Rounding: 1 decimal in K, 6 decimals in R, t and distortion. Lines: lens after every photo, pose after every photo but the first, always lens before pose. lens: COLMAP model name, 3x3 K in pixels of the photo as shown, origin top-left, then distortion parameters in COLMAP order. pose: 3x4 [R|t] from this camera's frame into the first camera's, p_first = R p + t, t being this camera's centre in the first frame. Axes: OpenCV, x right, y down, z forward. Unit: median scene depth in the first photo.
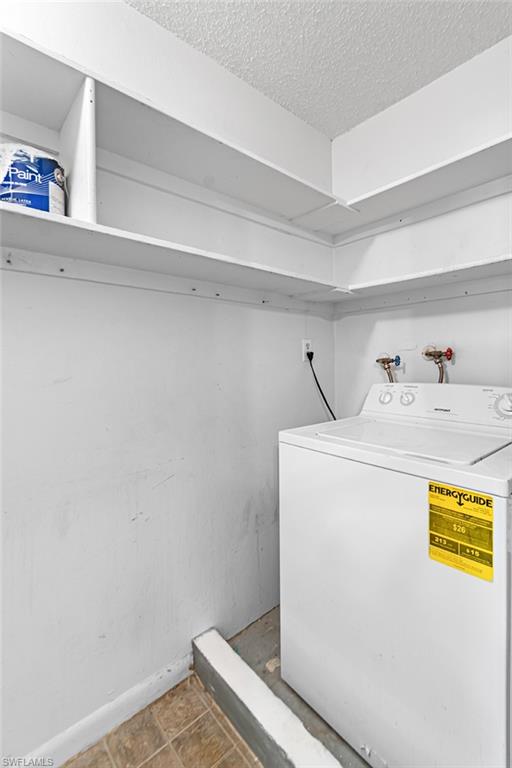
lens RADIAL K [[341.1, 0, 256.0], [0, 341.1, 384.0], [0, 0, 1]] dist [-0.000462, -0.000595]
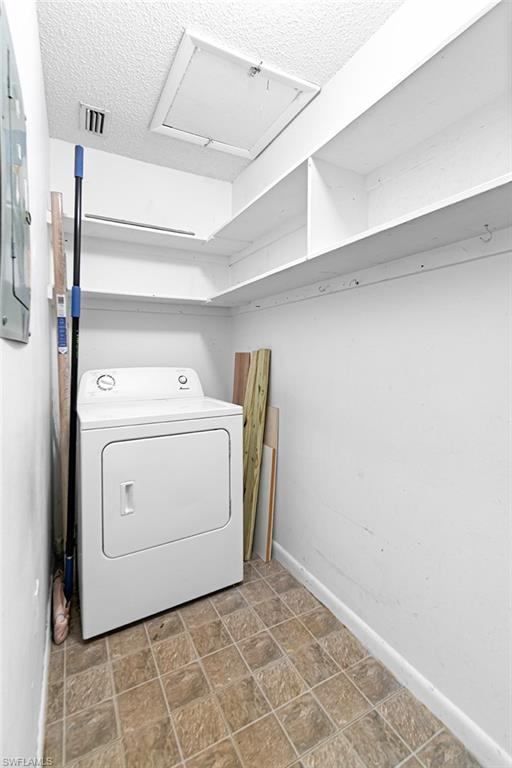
lens RADIAL K [[341.1, 0, 256.0], [0, 341.1, 384.0], [0, 0, 1]] dist [-0.000462, -0.000595]
pose [[-0.216424, 0.072212, -0.973625, 0.777530], [-0.095213, 0.990946, 0.094661, -0.017757], [0.971646, 0.113189, -0.207589, 0.732606]]
